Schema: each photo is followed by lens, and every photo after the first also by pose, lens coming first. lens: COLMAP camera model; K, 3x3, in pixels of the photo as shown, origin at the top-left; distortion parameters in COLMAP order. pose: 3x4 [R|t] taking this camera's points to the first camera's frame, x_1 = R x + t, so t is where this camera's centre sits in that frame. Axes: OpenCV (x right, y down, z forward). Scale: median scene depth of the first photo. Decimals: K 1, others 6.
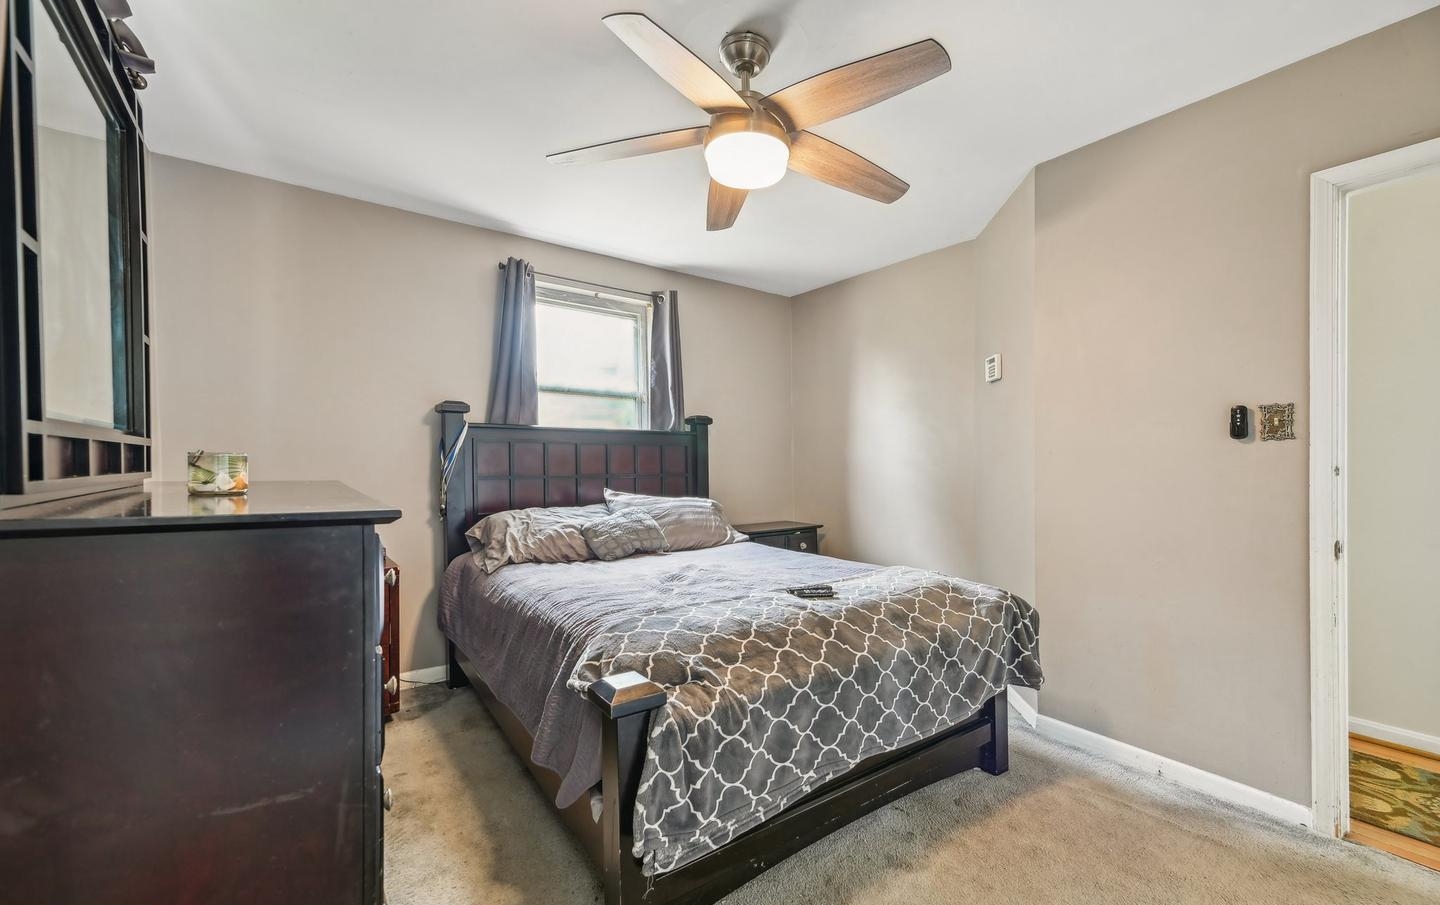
lens RADIAL K [[595.3, 0, 745.0], [0, 595.3, 457.7], [0, 0, 1]] dist [-0.000372, -0.000193]
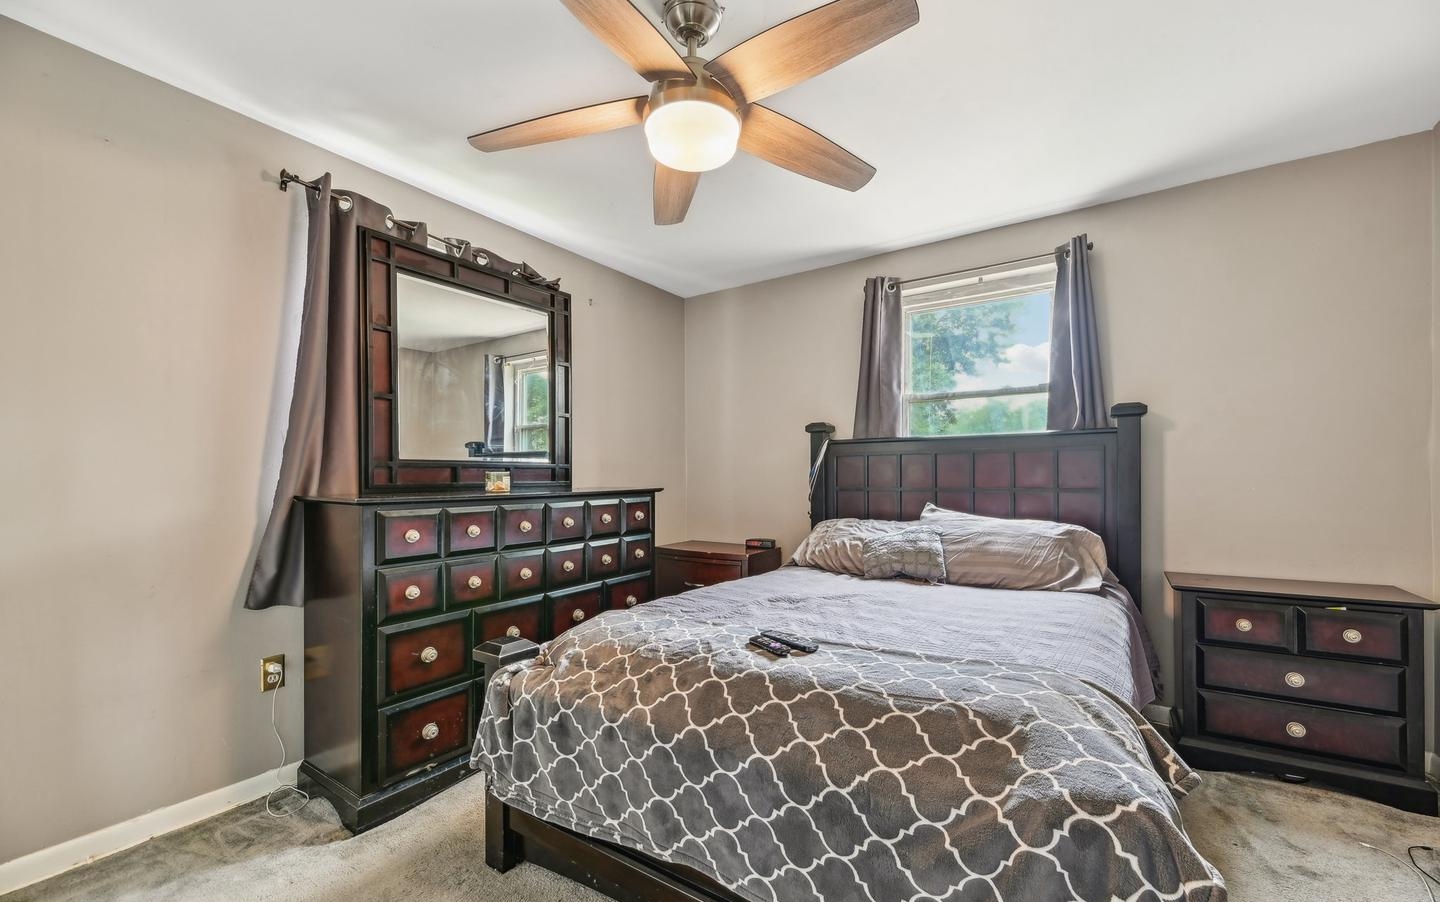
lens RADIAL K [[578.5, 0, 731.9], [0, 578.5, 479.3], [0, 0, 1]] dist [-0.000082, -0.000947]
pose [[0.320748, -0.004540, -0.947154, 0.506646], [0.014535, 0.999894, 0.000130, 0.011983], [0.947053, -0.013808, 0.320780, 0.460658]]
